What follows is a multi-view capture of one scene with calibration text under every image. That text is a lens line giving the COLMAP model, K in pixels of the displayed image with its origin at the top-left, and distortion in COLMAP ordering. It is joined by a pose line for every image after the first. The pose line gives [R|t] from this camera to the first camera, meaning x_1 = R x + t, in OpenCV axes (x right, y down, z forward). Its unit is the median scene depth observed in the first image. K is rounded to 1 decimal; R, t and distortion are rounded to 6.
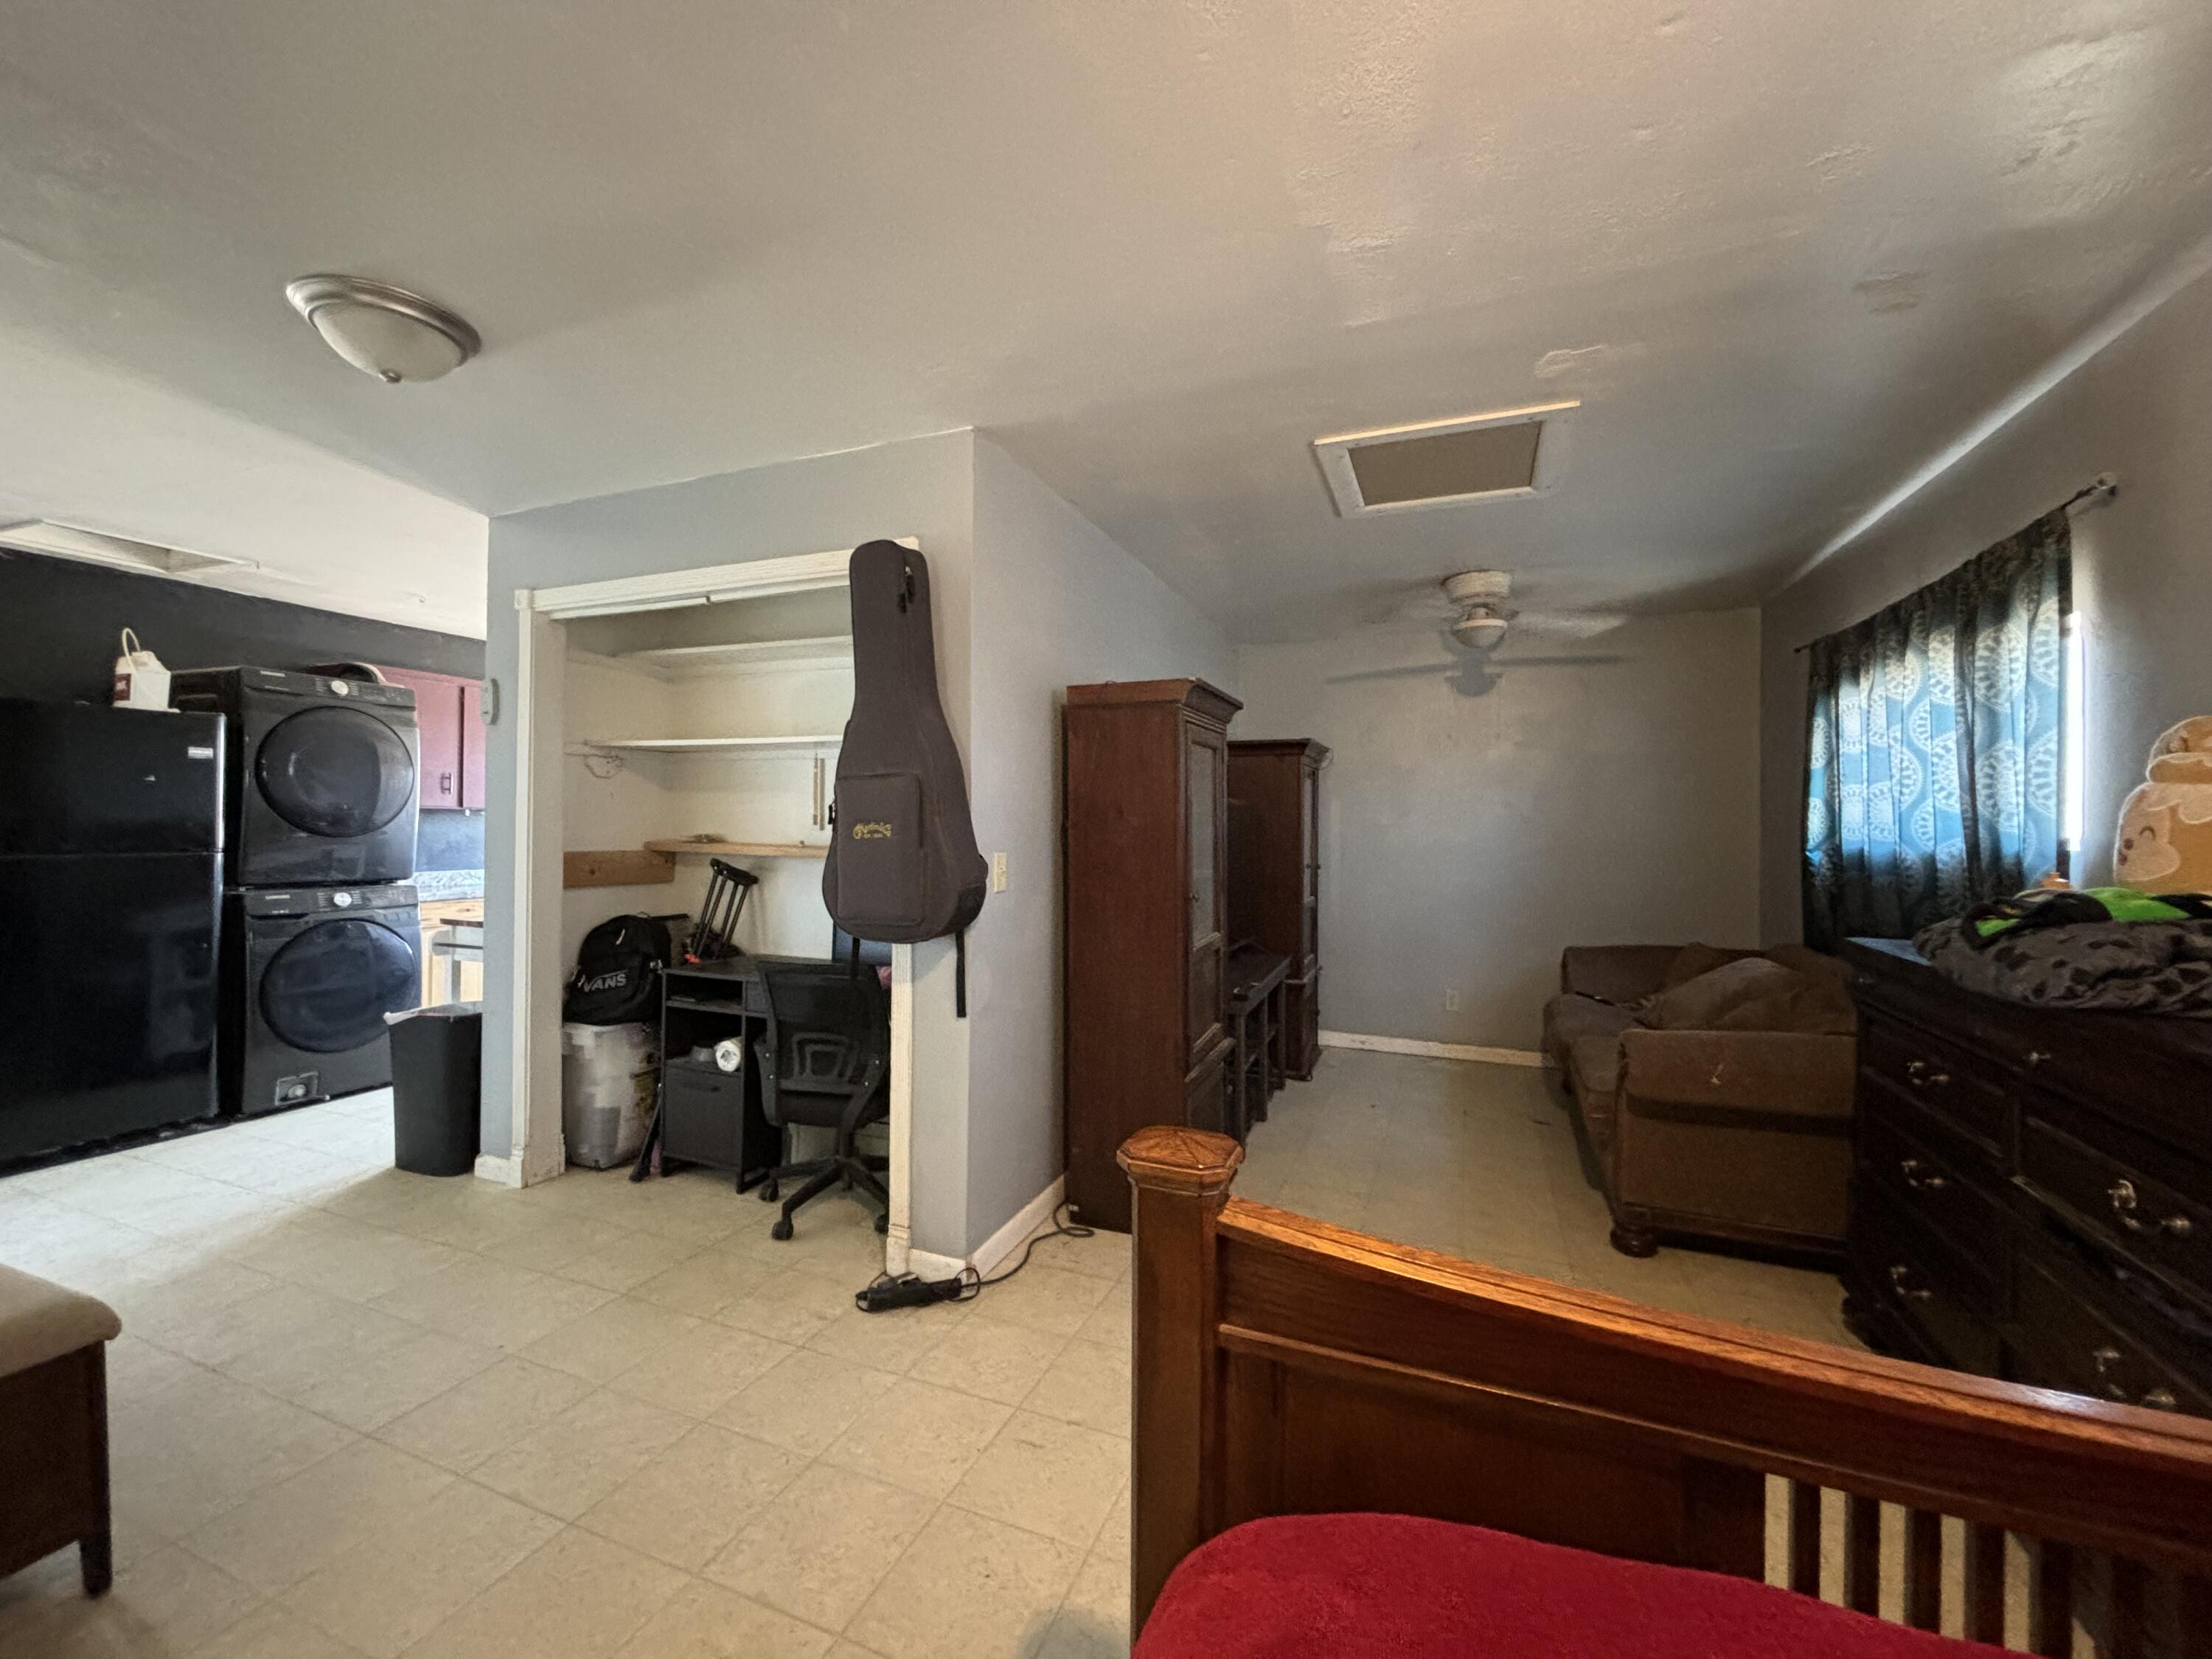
lens RADIAL K [[894.5, 0, 1106.0], [0, 894.5, 829.5], [0, 0, 1]] dist [0.013536, -0.003628]
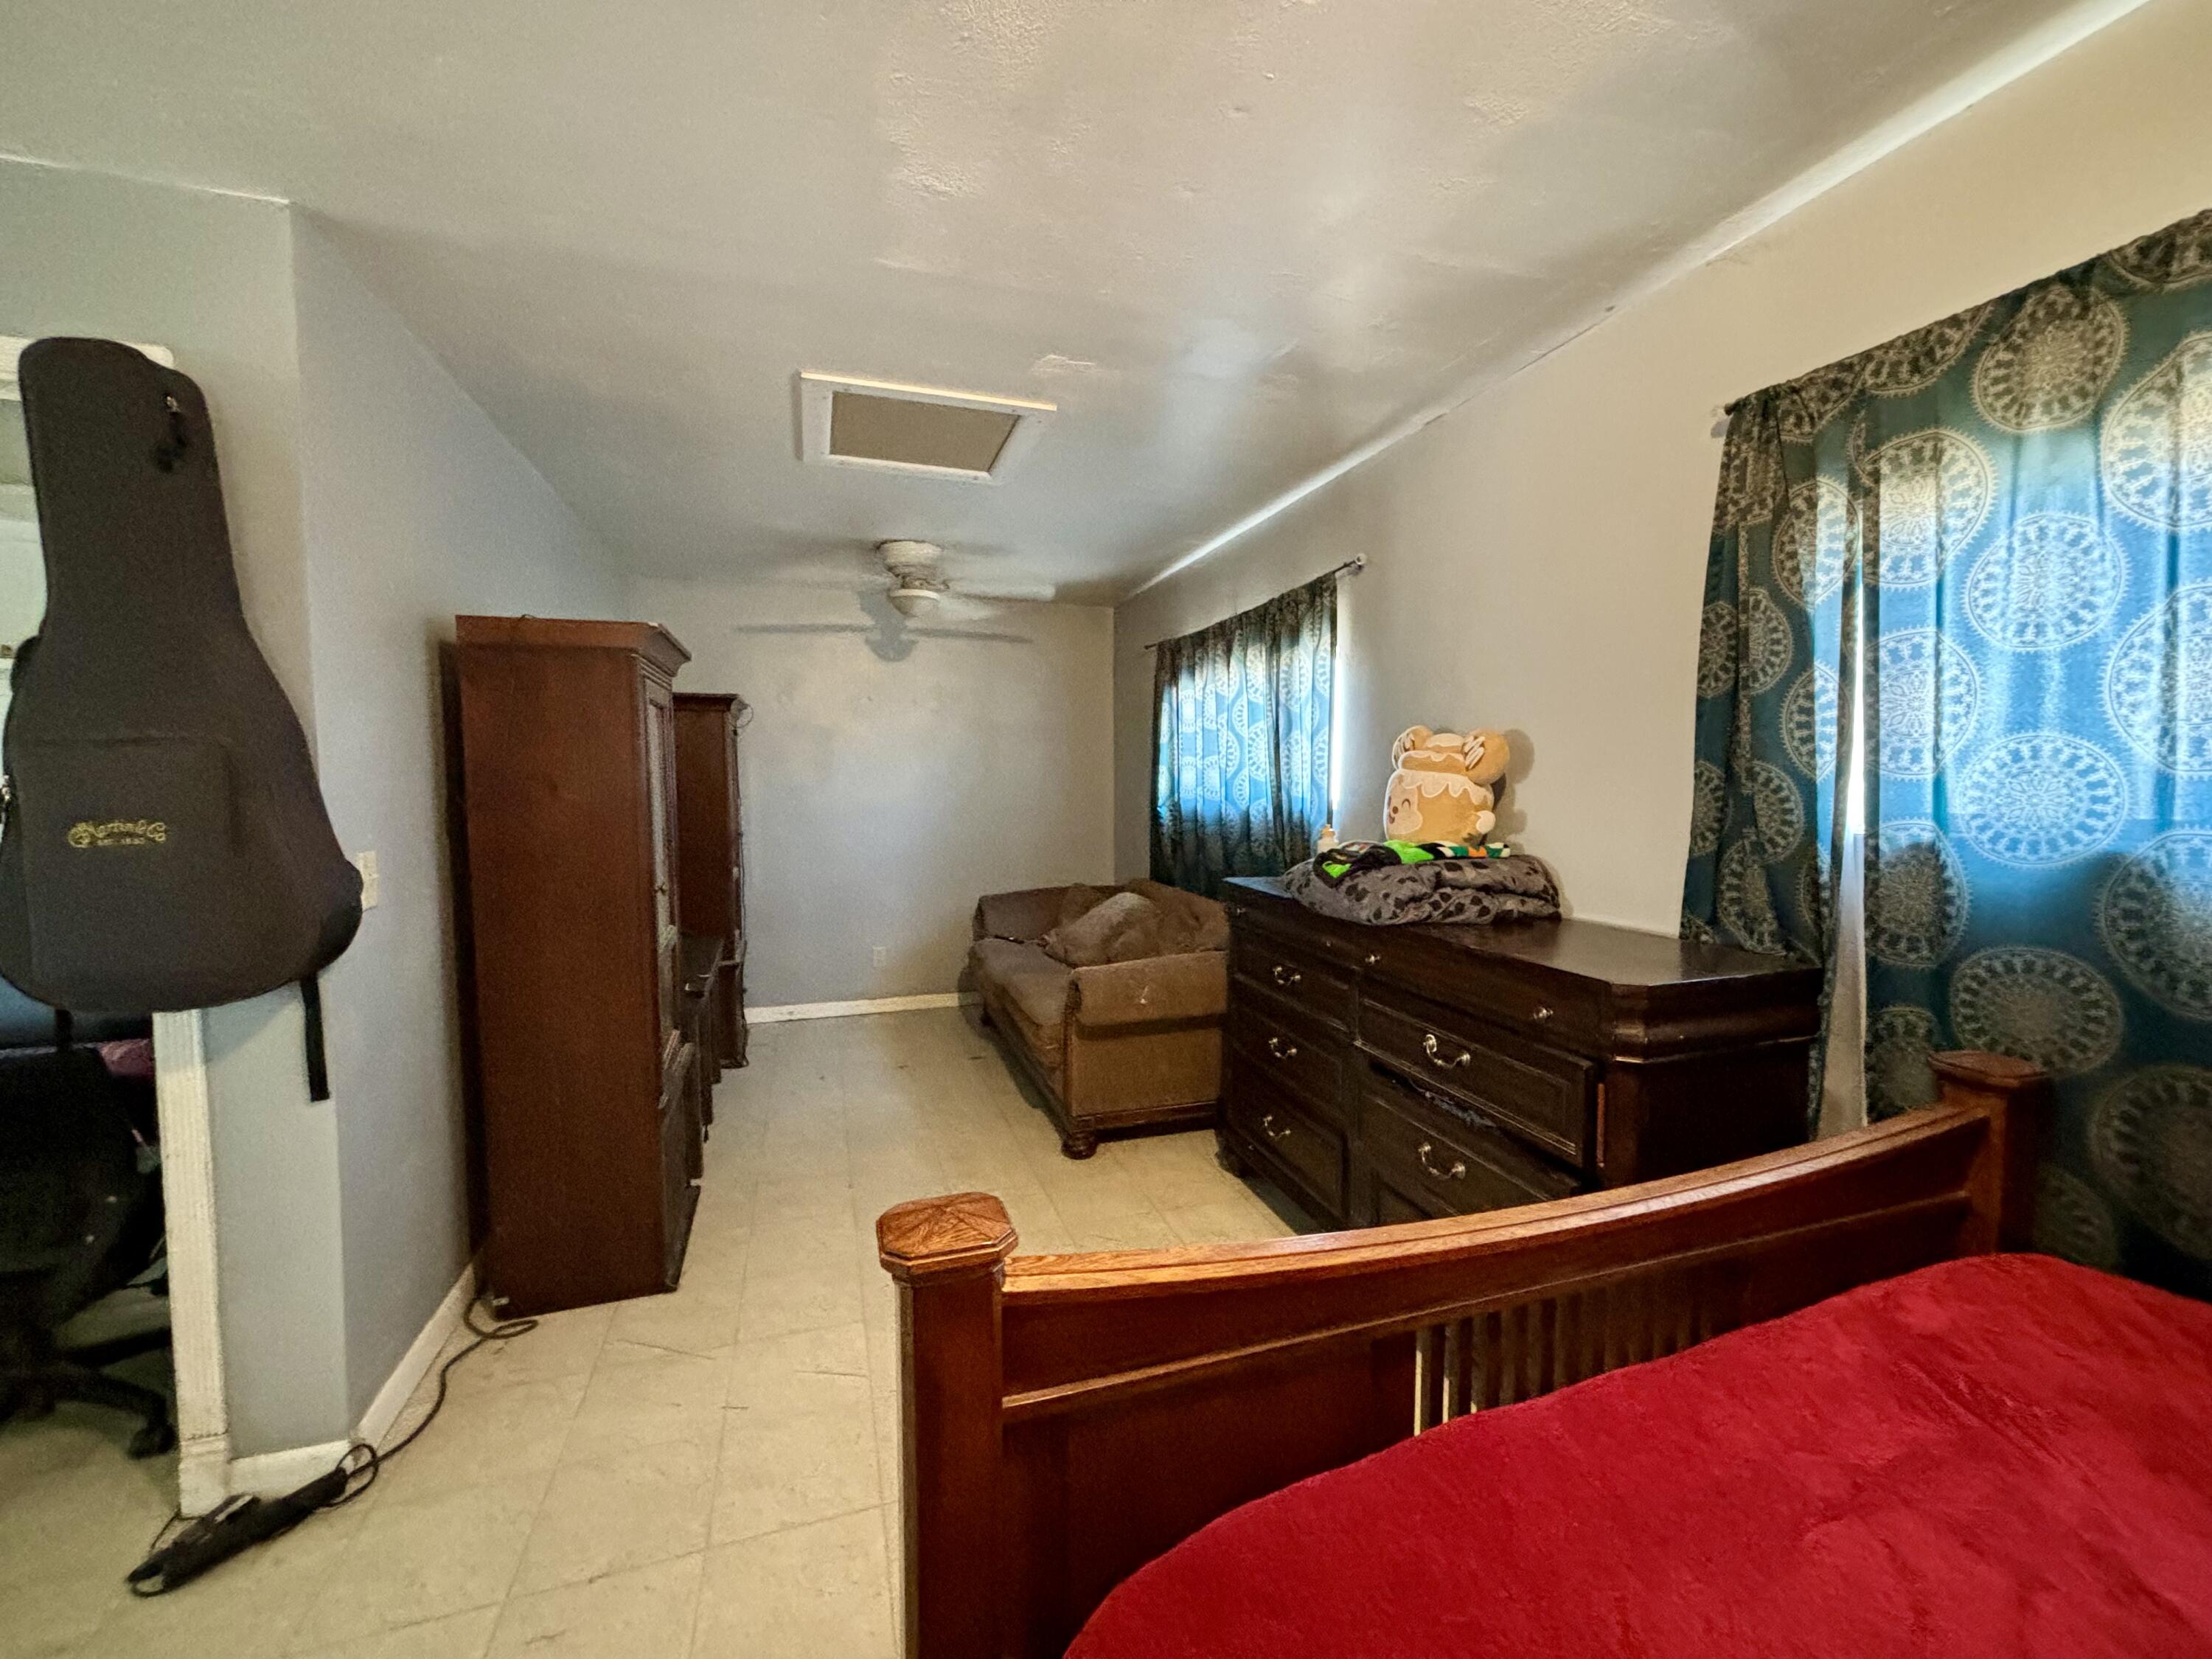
lens RADIAL K [[894.5, 0, 1106.0], [0, 894.5, 829.5], [0, 0, 1]] dist [0.013536, -0.003628]
pose [[0.767625, -0.045098, 0.639310, -0.130720], [0.009340, 0.998202, 0.059200, -0.028493], [-0.640831, -0.039473, 0.766667, 0.100702]]
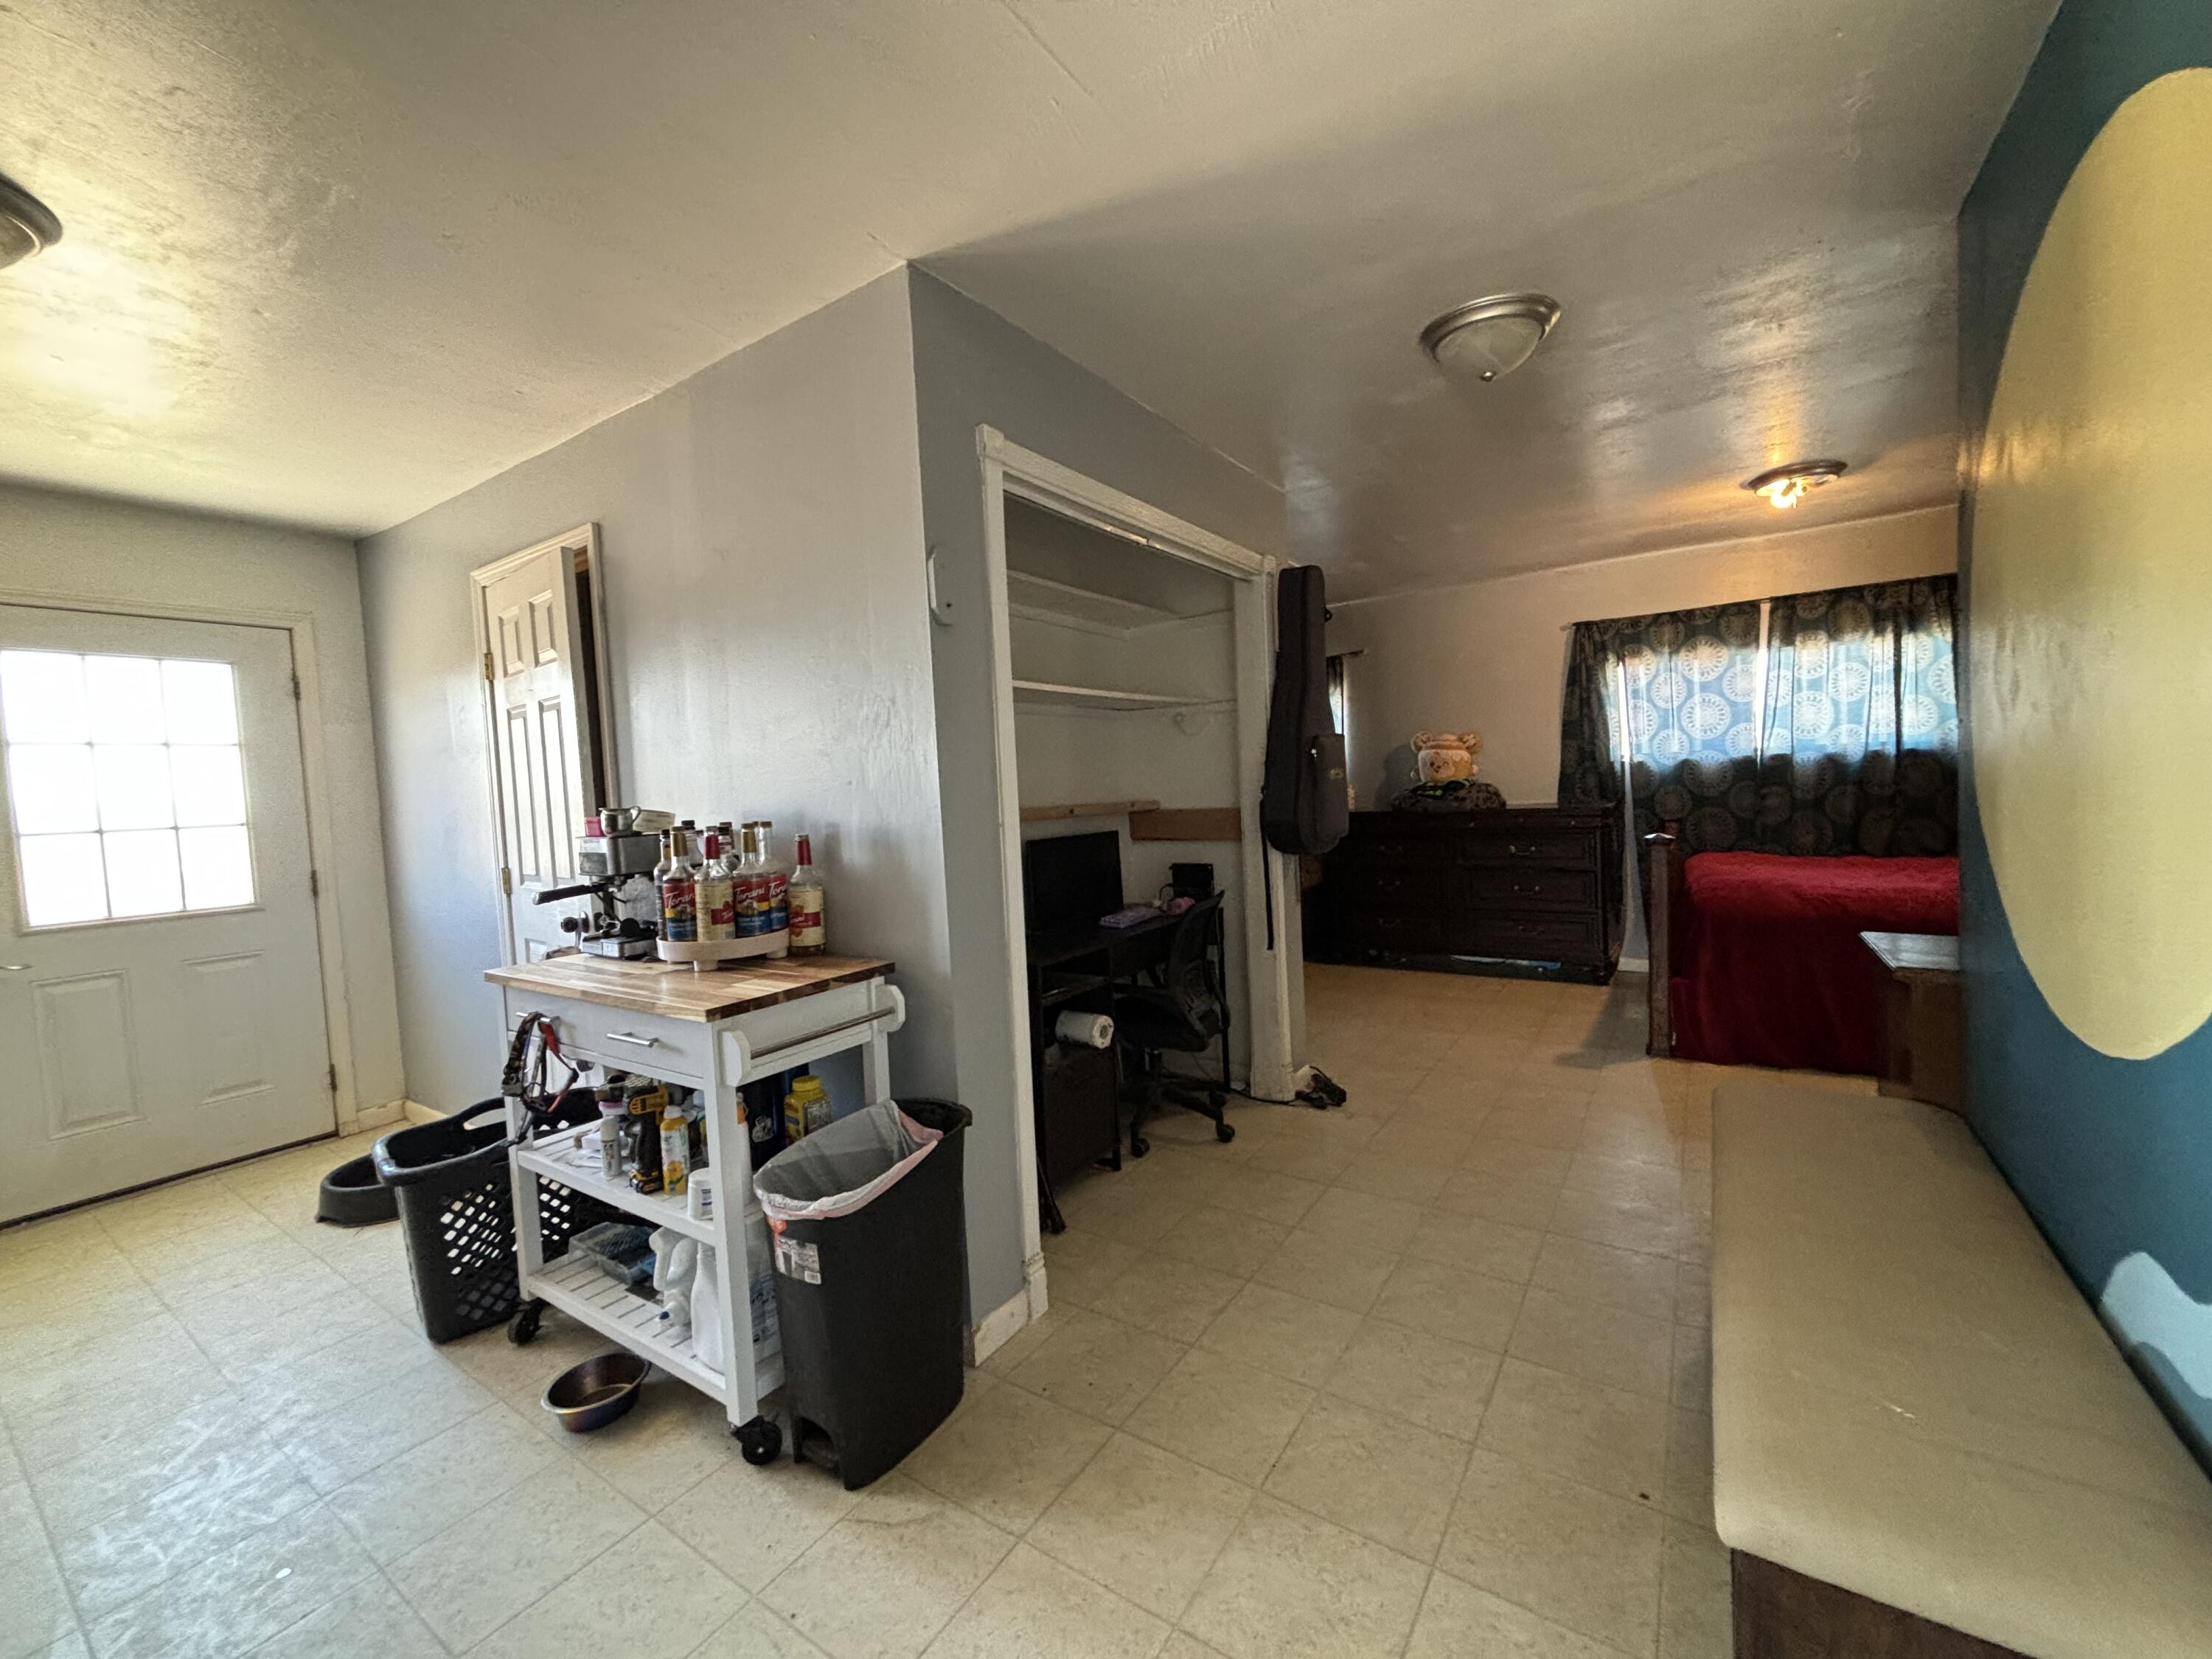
lens RADIAL K [[894.5, 0, 1106.0], [0, 894.5, 829.5], [0, 0, 1]] dist [0.013536, -0.003628]
pose [[0.205394, -0.070644, 0.976126, -1.599379], [0.051455, 0.996791, 0.061313, -0.012868], [-0.977326, 0.037633, 0.208370, 0.975709]]
